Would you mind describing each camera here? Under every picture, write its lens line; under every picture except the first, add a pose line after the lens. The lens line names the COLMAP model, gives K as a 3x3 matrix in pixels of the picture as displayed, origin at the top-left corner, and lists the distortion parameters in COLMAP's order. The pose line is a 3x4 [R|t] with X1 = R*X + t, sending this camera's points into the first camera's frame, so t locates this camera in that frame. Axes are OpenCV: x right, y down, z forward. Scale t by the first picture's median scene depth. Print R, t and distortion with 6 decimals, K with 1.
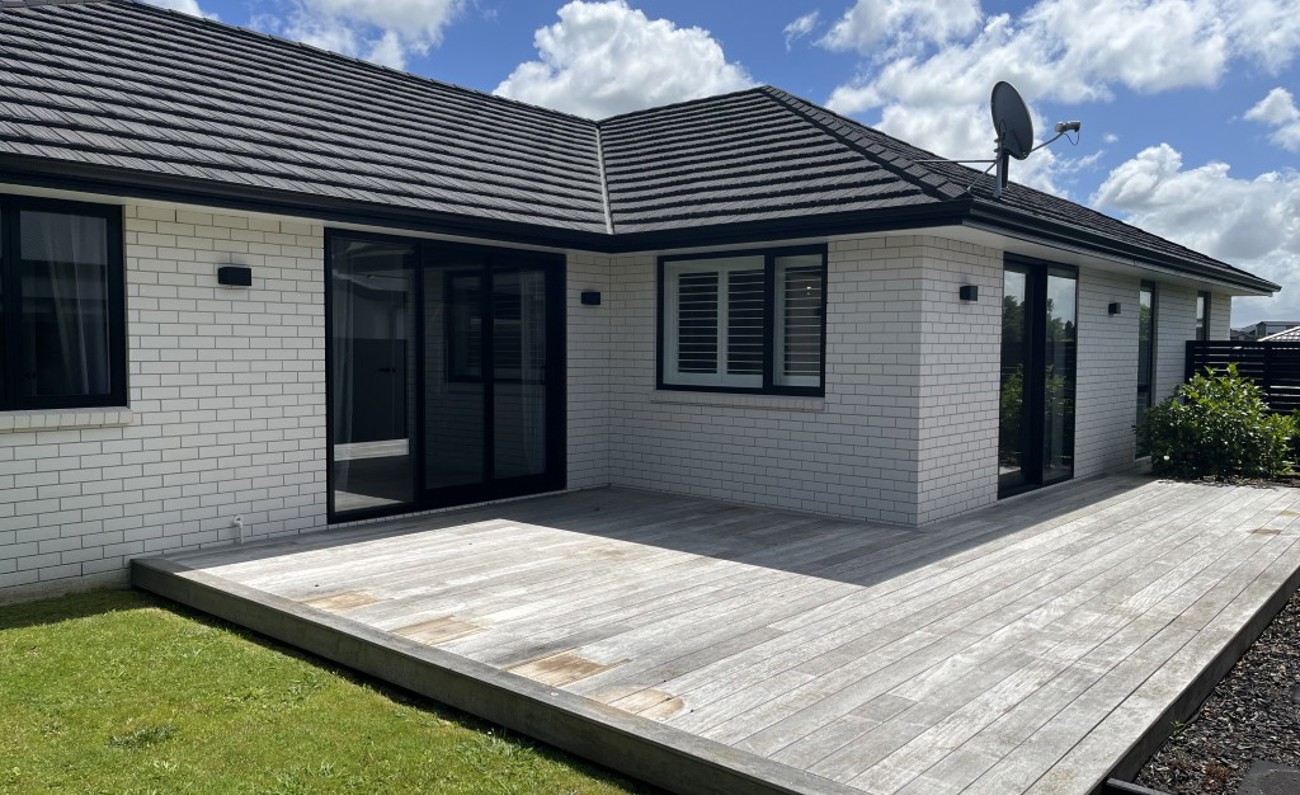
lens RADIAL K [[981.8, 0, 654.5], [0, 981.8, 400.0], [0, 0, 1]] dist [0.062578, -0.081409]
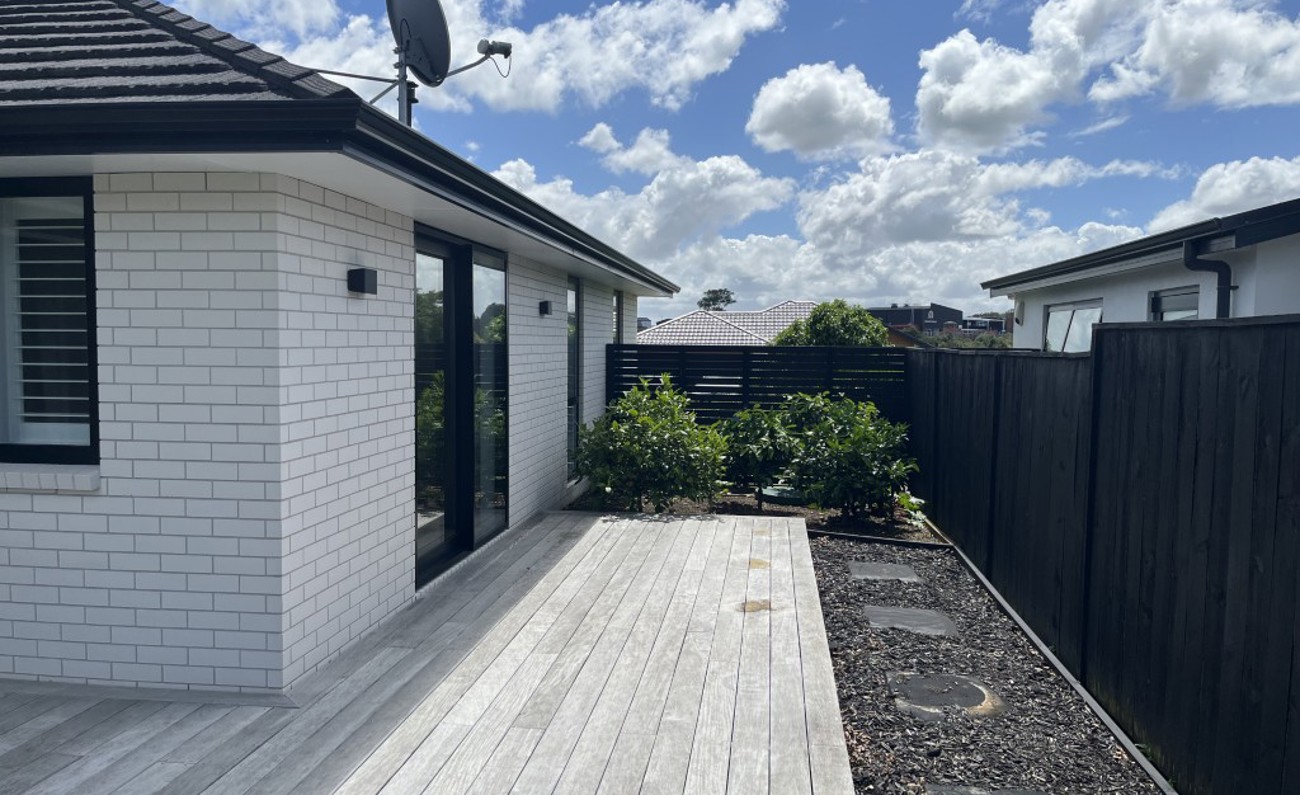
lens RADIAL K [[981.8, 0, 654.5], [0, 981.8, 400.0], [0, 0, 1]] dist [0.062578, -0.081409]
pose [[0.835060, -0.030625, 0.549306, 0.118787], [0.024946, 0.999530, 0.017804, -0.037228], [-0.549593, -0.001164, 0.835432, 0.352936]]
